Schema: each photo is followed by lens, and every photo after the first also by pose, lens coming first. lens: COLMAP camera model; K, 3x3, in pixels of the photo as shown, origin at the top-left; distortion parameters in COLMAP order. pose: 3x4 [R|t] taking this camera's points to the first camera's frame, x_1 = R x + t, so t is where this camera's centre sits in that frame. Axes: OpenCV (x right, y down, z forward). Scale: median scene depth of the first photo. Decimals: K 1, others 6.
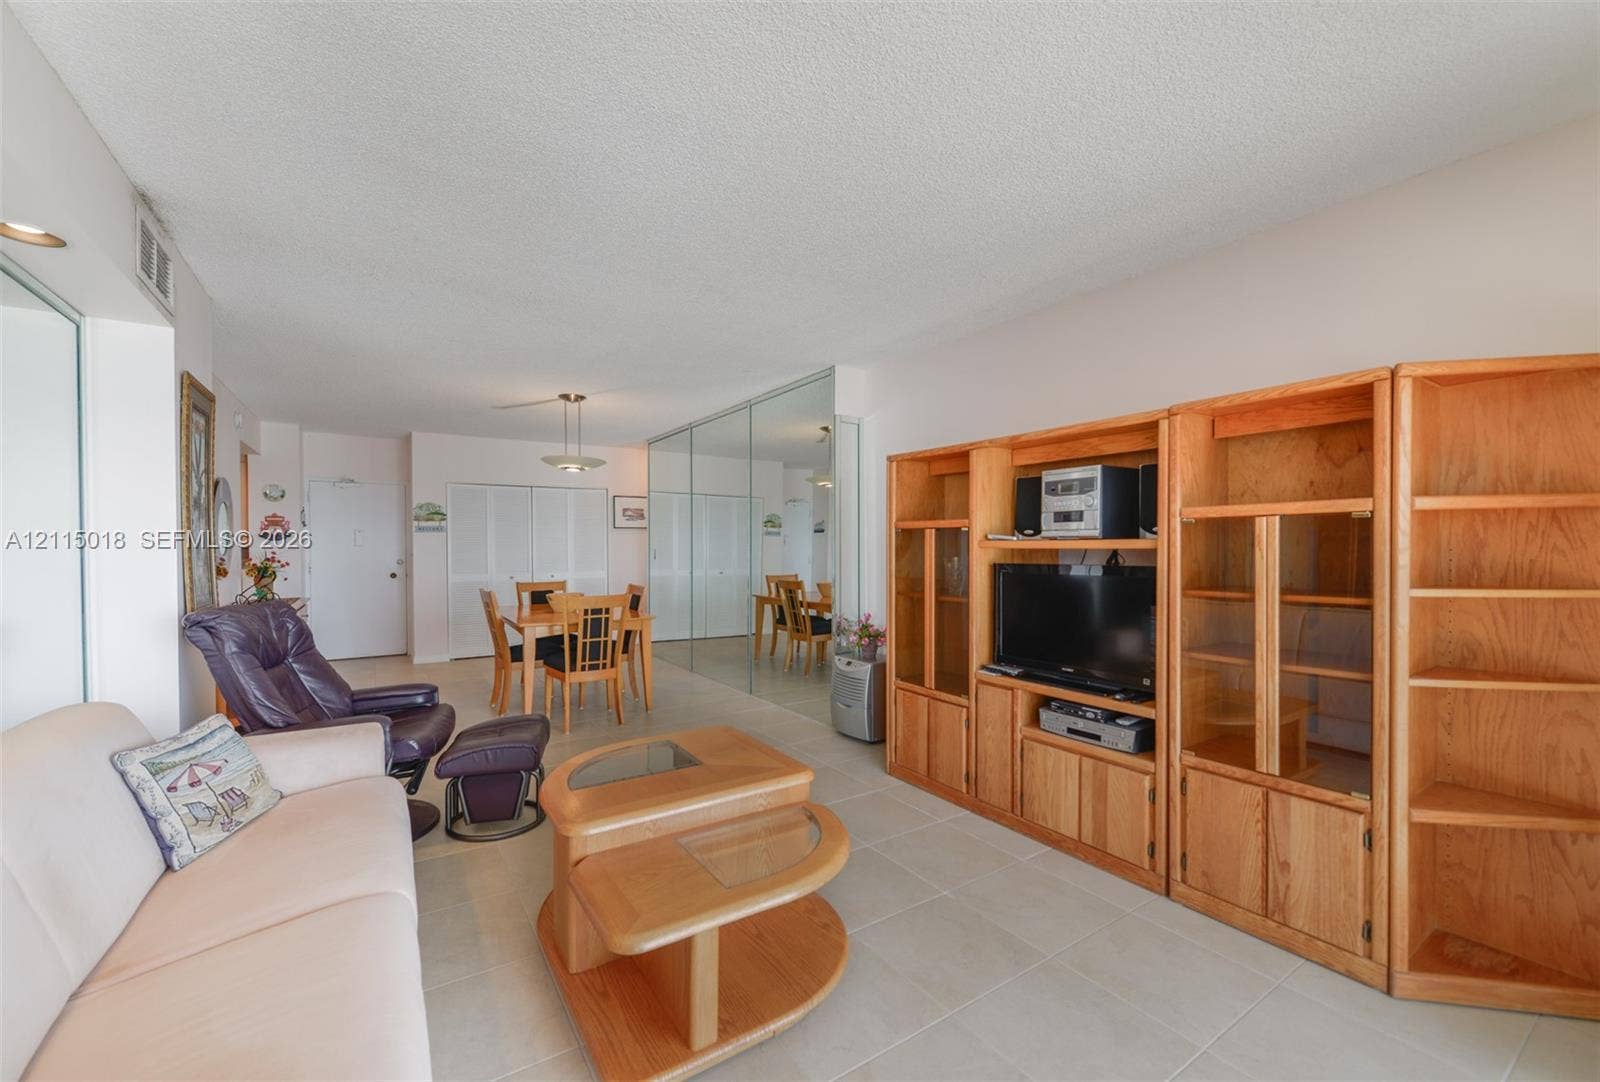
lens RADIAL K [[631.4, 0, 797.7], [0, 631.4, 550.7], [0, 0, 1]] dist [-0.002630, -0.002576]
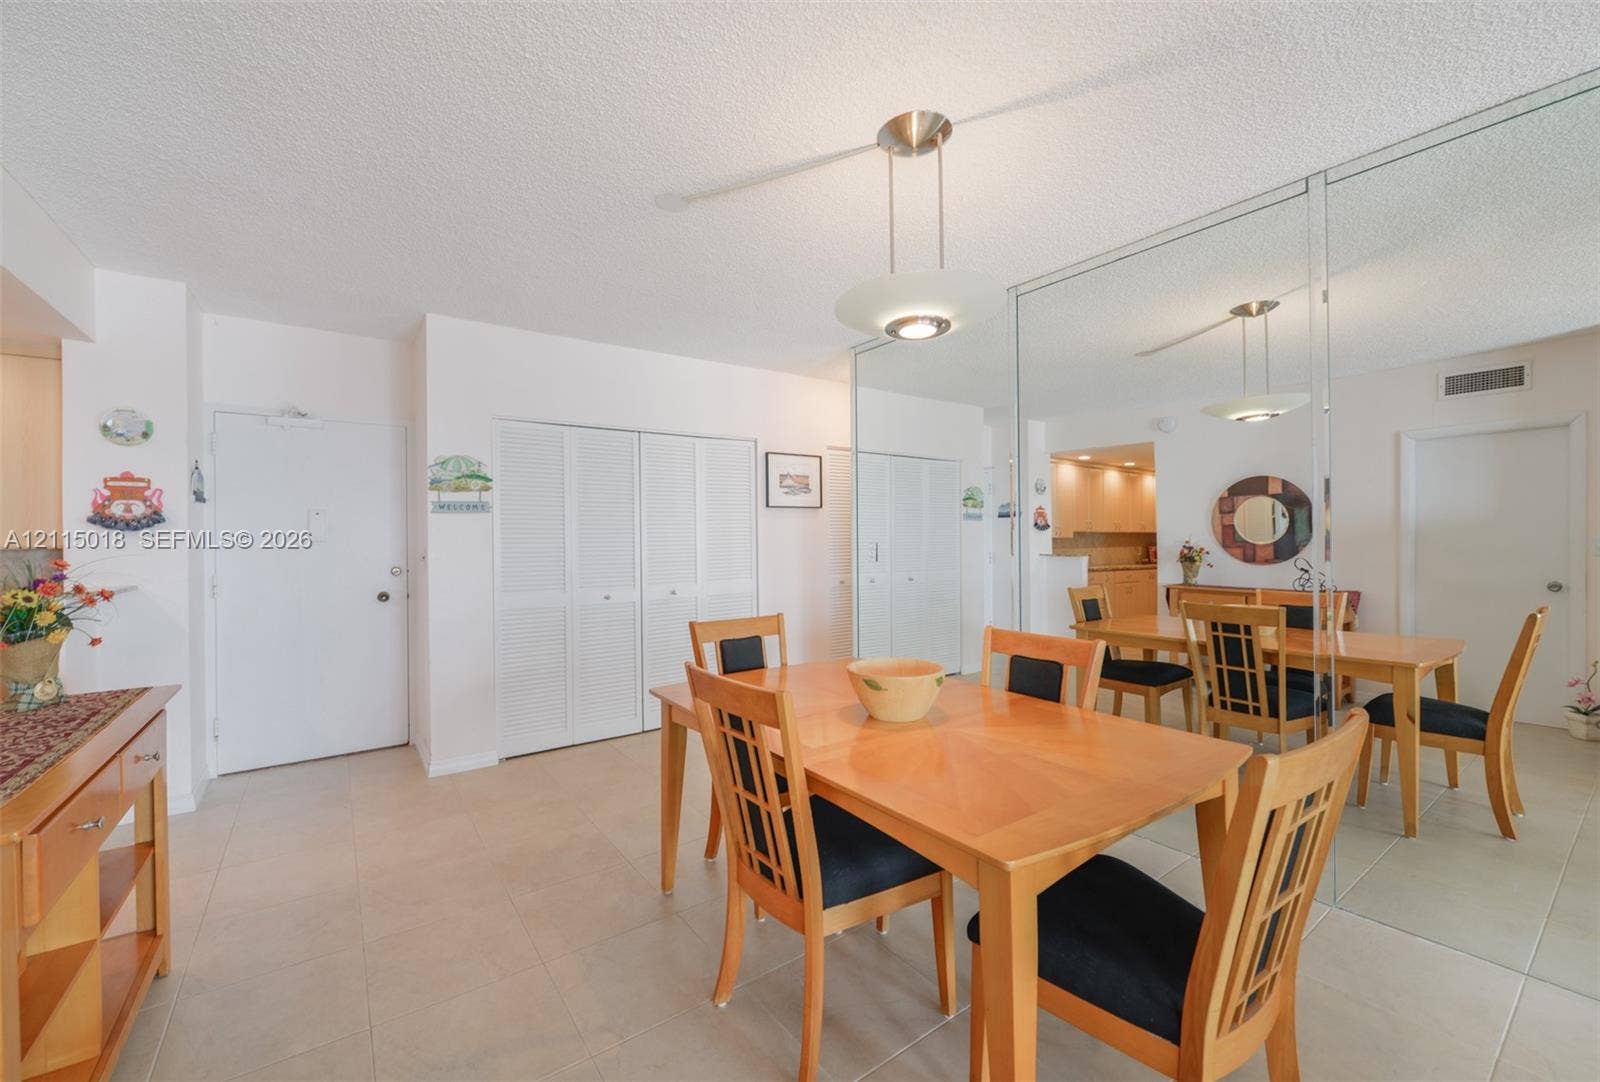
lens RADIAL K [[631.4, 0, 800.9], [0, 631.4, 533.9], [0, 0, 1]] dist [-0.002630, -0.002576]
pose [[0.998777, -0.007160, 0.048919, -0.331648], [0.007759, 0.999897, -0.012053, -0.004137], [-0.048827, 0.012418, 0.998730, 0.474801]]
